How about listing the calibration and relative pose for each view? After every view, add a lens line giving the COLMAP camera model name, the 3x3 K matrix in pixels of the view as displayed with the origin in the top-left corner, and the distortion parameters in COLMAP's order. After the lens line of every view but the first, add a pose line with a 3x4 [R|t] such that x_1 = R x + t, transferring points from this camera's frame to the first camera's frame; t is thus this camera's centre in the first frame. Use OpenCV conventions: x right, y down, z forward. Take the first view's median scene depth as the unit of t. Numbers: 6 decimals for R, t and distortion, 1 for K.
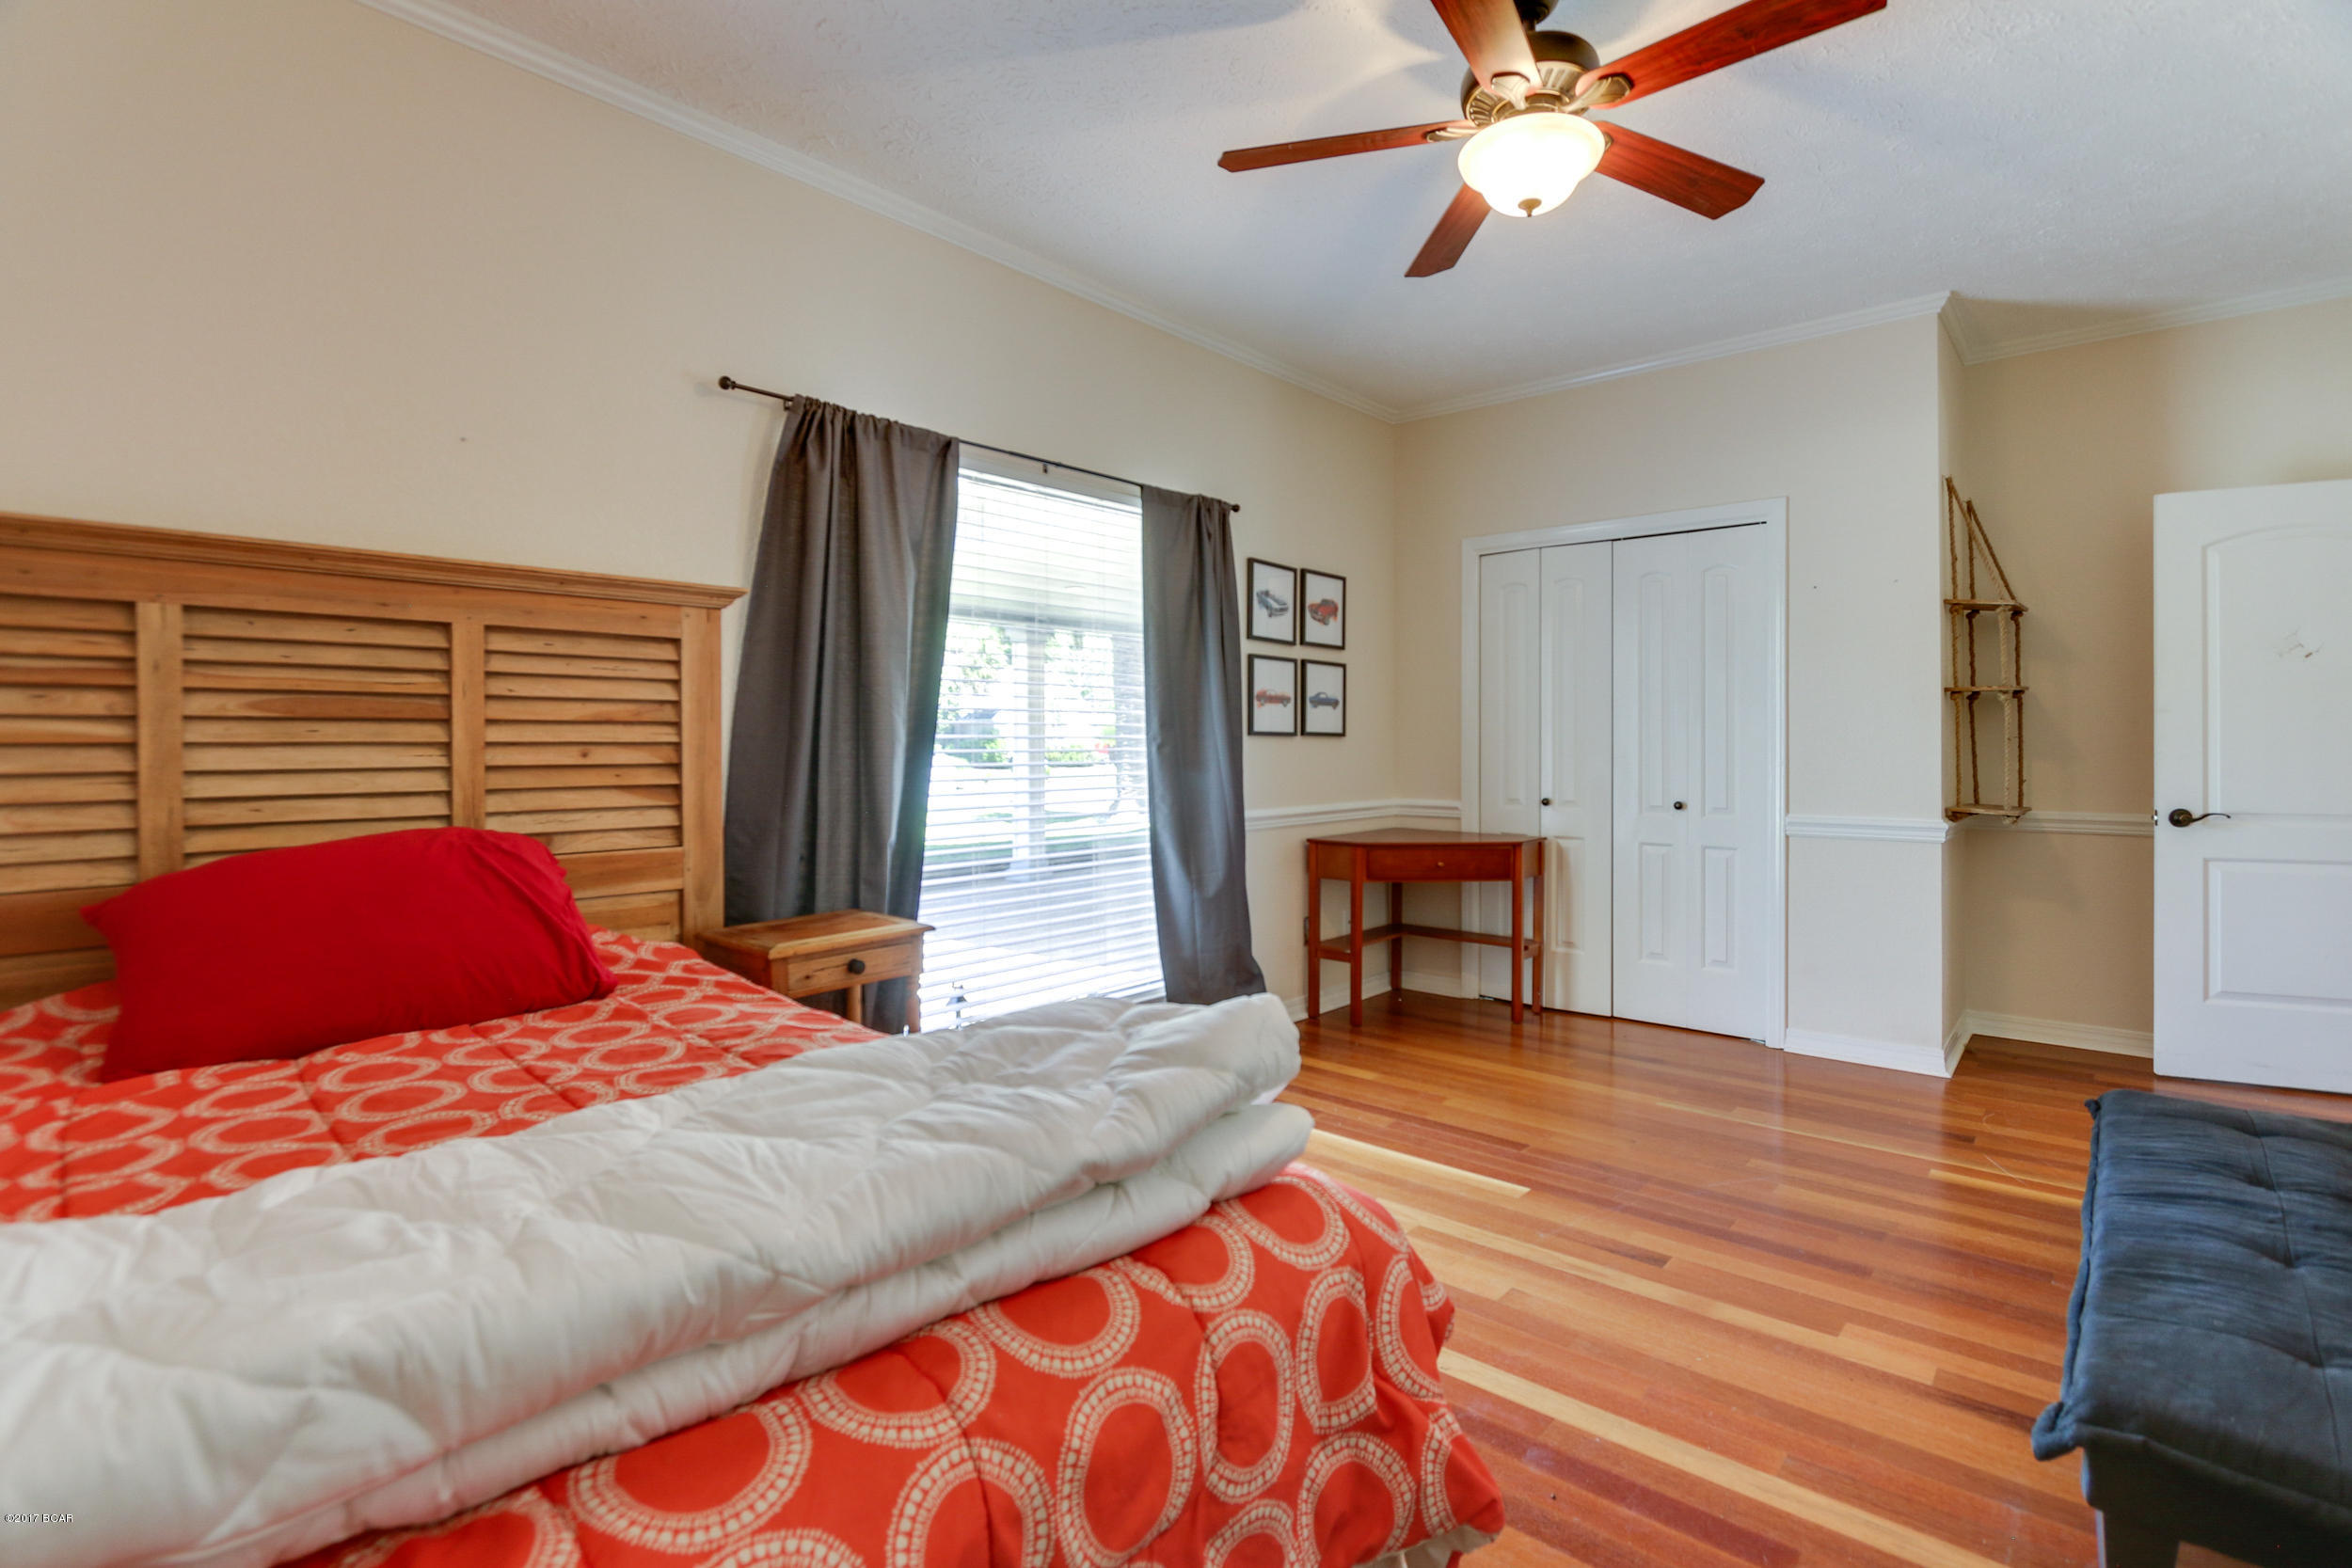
lens RADIAL K [[1105.7, 0, 1174.1], [0, 1105.7, 723.2], [0, 0, 1]] dist [-0.012704, 0.000488]
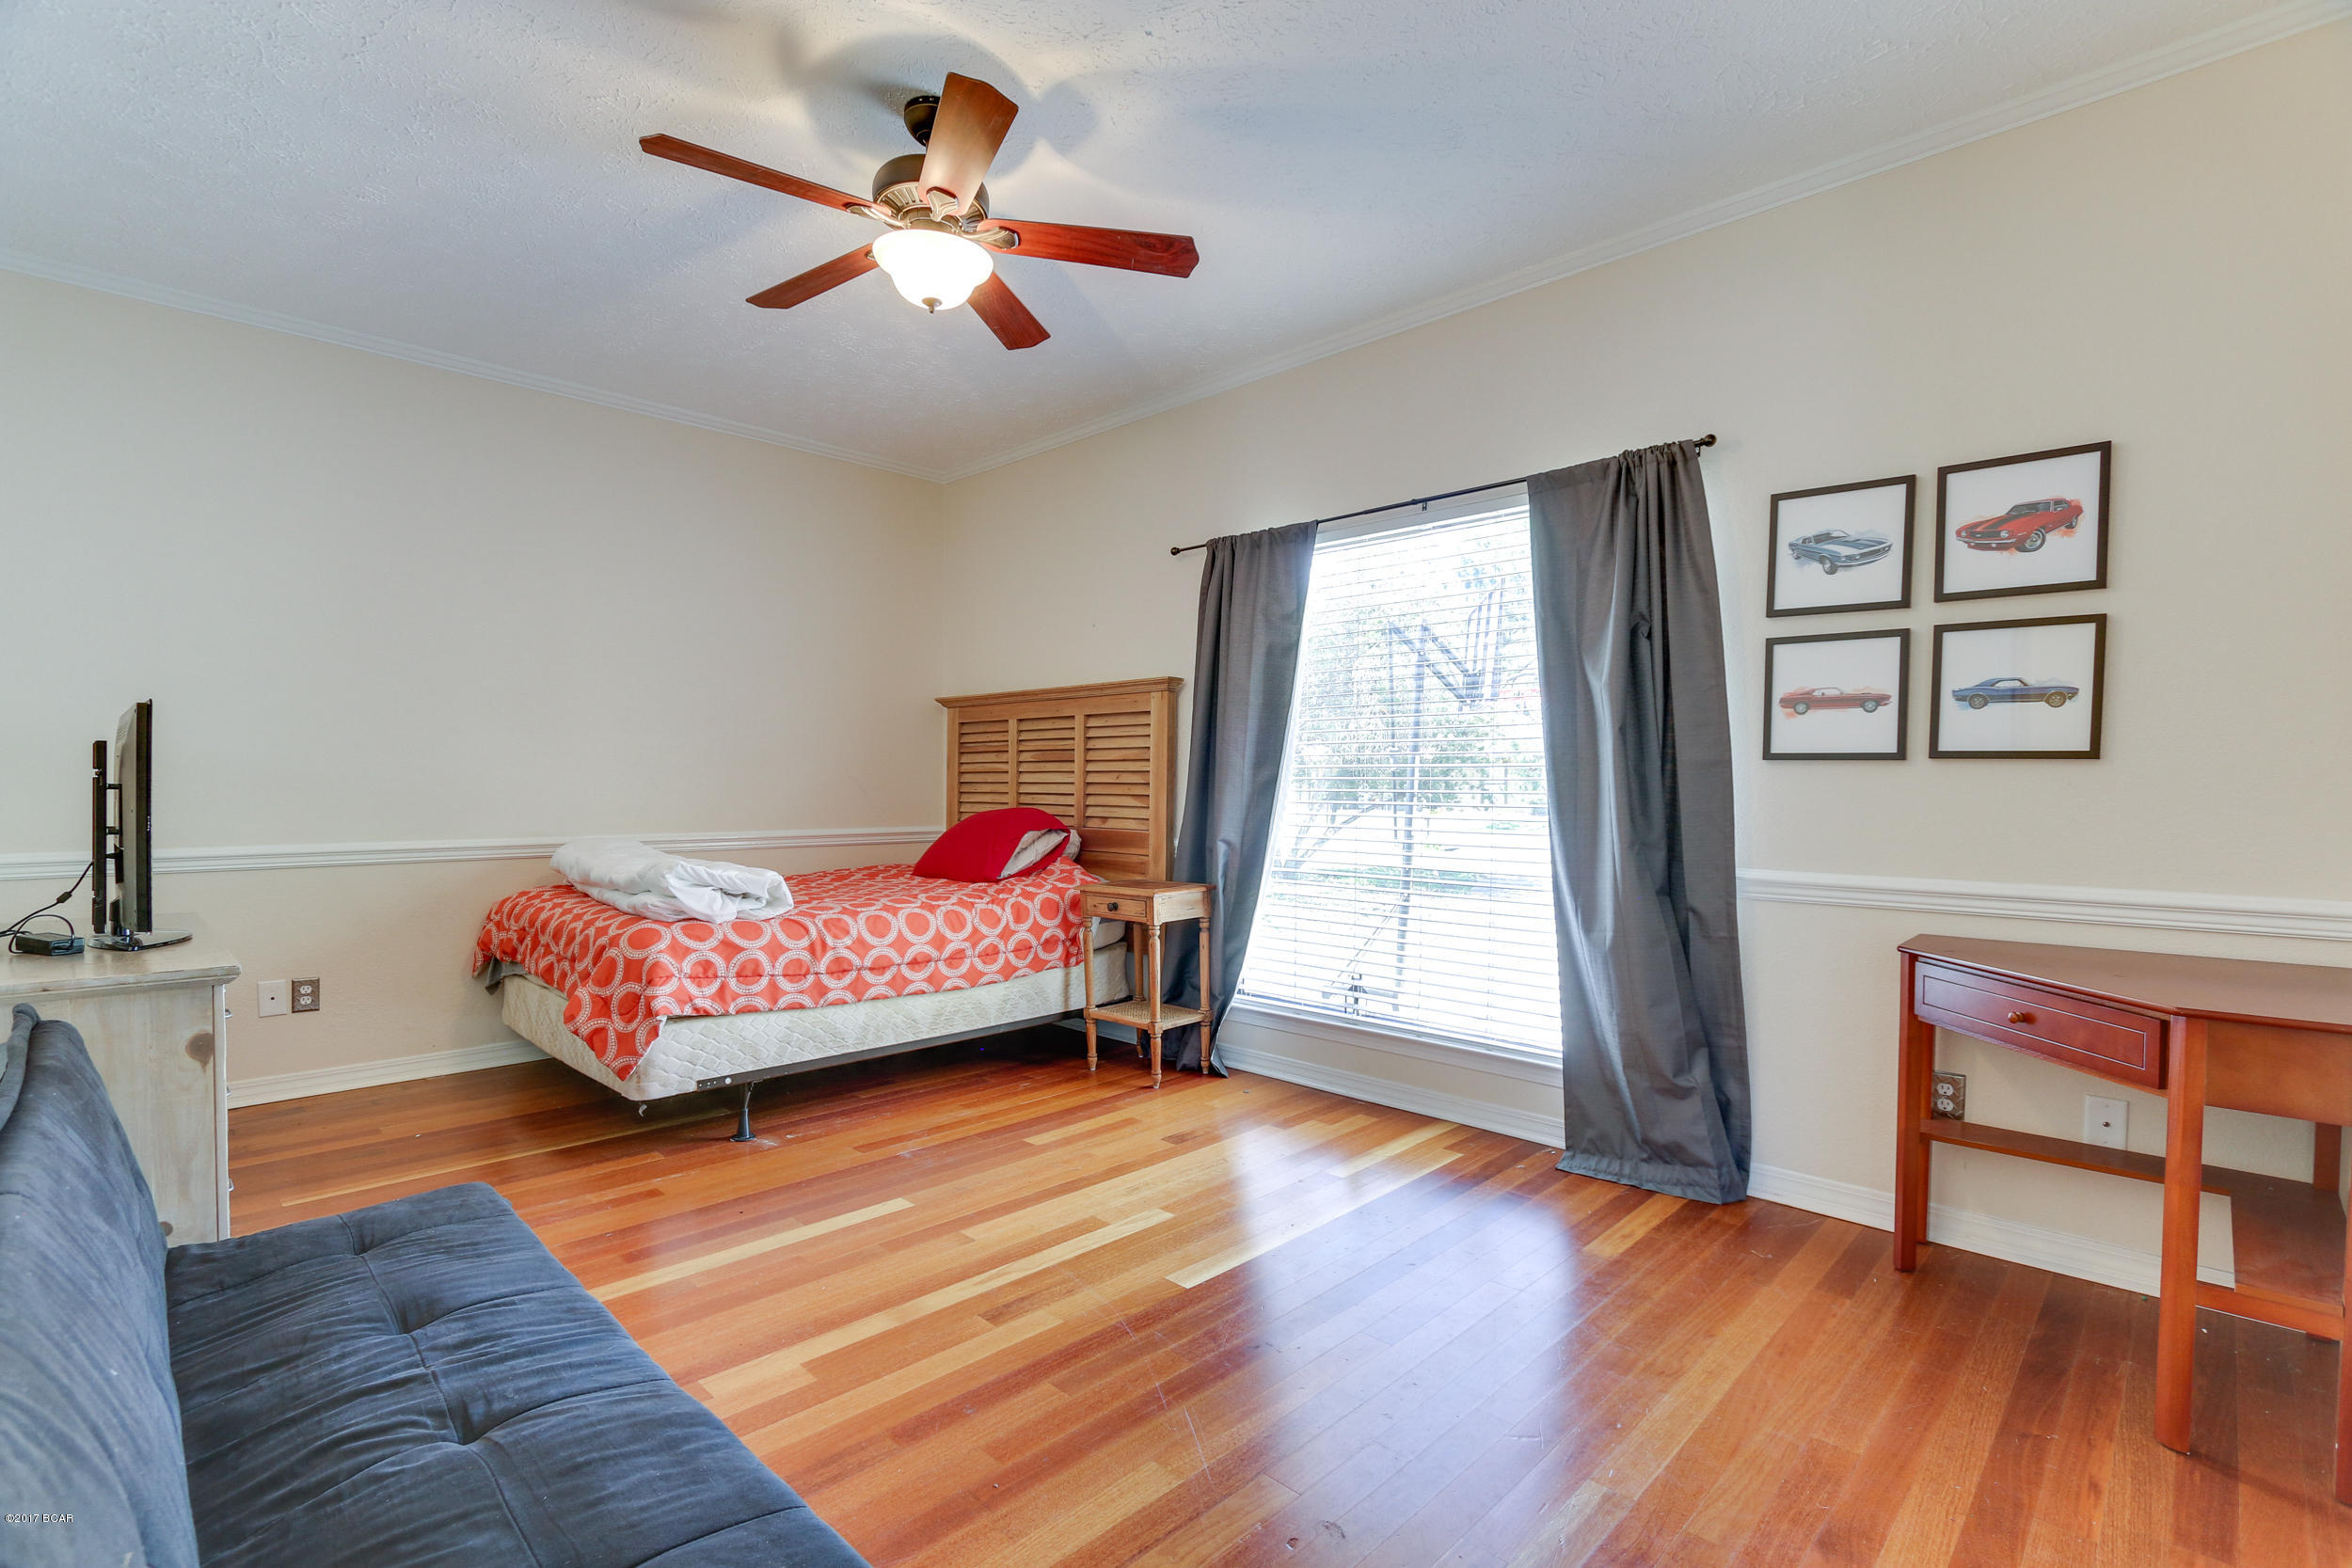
lens RADIAL K [[1094.6, 0, 1196.5], [0, 1094.6, 794.5], [0, 0, 1]] dist [-0.013062, 0.000781]
pose [[-0.042878, 0.005521, -0.999065, 0.746641], [0.004898, 0.999974, 0.005316, 0.026947], [0.999068, -0.004666, -0.042904, 0.676010]]
